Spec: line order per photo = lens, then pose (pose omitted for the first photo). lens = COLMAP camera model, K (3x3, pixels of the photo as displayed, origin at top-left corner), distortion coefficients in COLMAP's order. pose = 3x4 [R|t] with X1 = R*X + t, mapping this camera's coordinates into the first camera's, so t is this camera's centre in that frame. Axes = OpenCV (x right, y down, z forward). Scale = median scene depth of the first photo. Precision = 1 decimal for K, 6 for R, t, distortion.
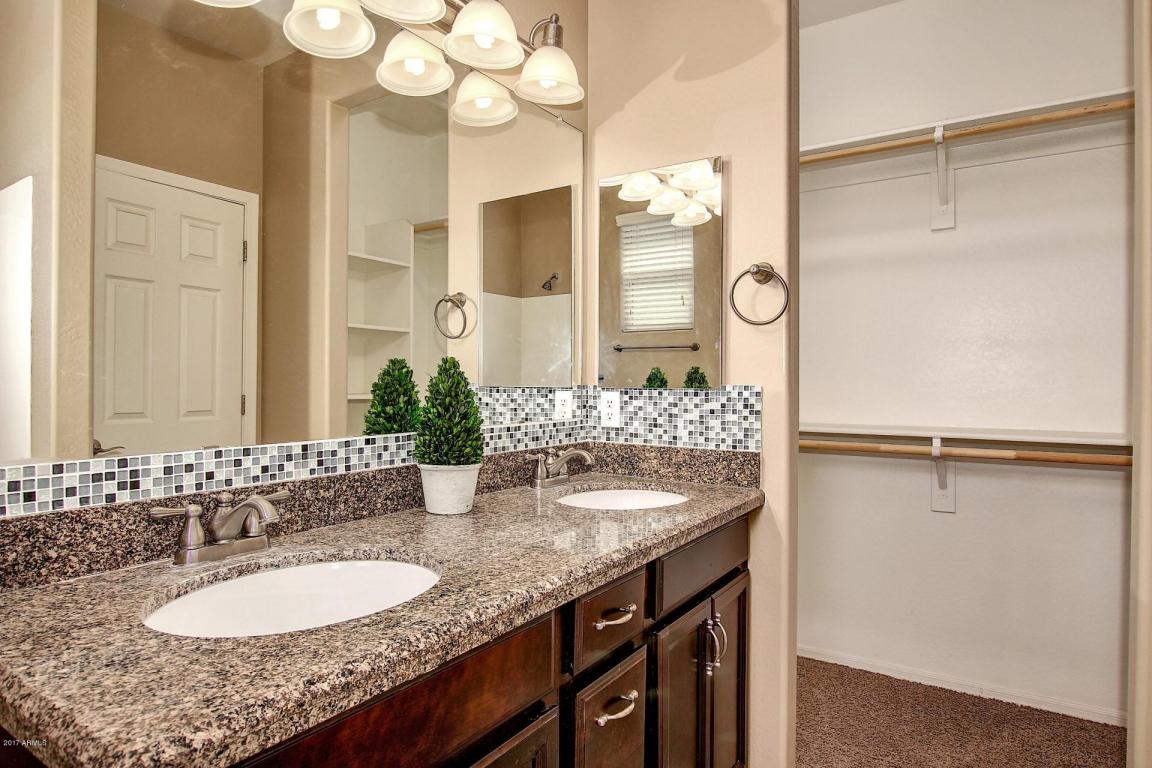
lens RADIAL K [[645.9, 0, 576.0], [0, 645.9, 384.0], [0, 0, 1]] dist [-0.020415, 0.000084]
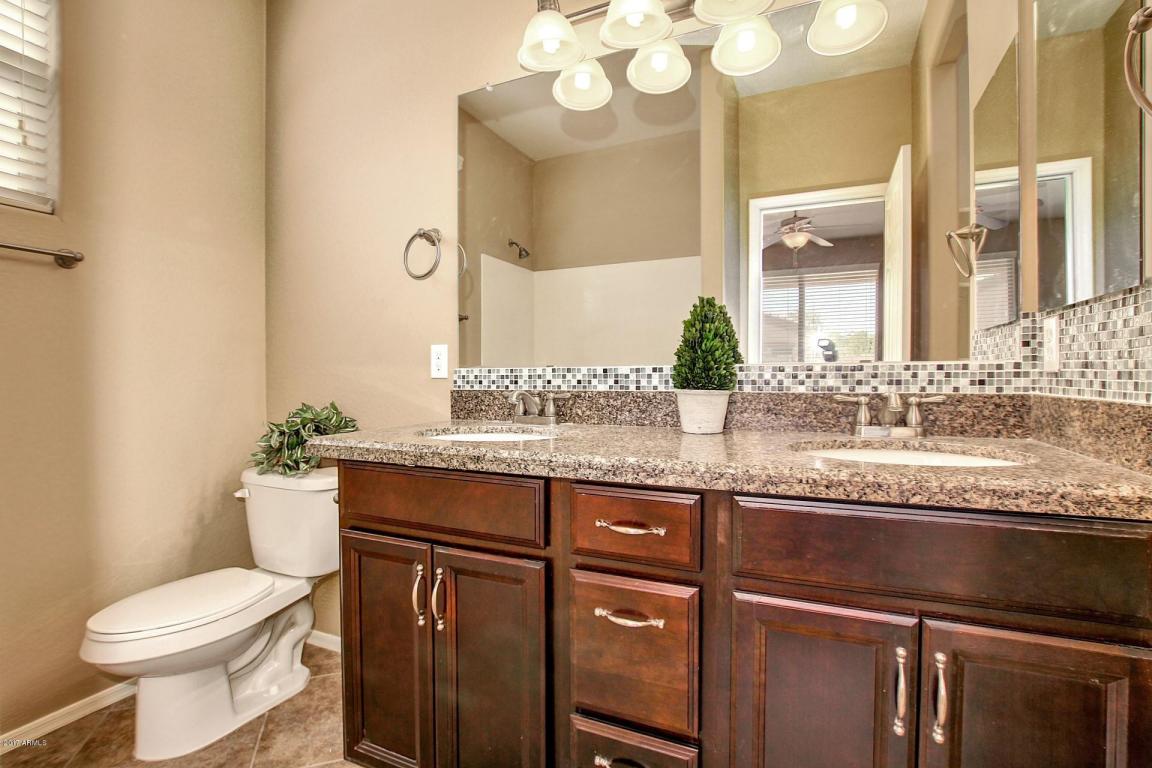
lens RADIAL K [[543.1, 0, 580.4], [0, 543.1, 386.4], [0, 0, 1]] dist [-0.030759, 0.000275]
pose [[0.165360, 0.010869, -0.986173, 0.832231], [0.003072, 0.999929, 0.011536, 0.122733], [0.986228, -0.004937, 0.165315, 0.741433]]
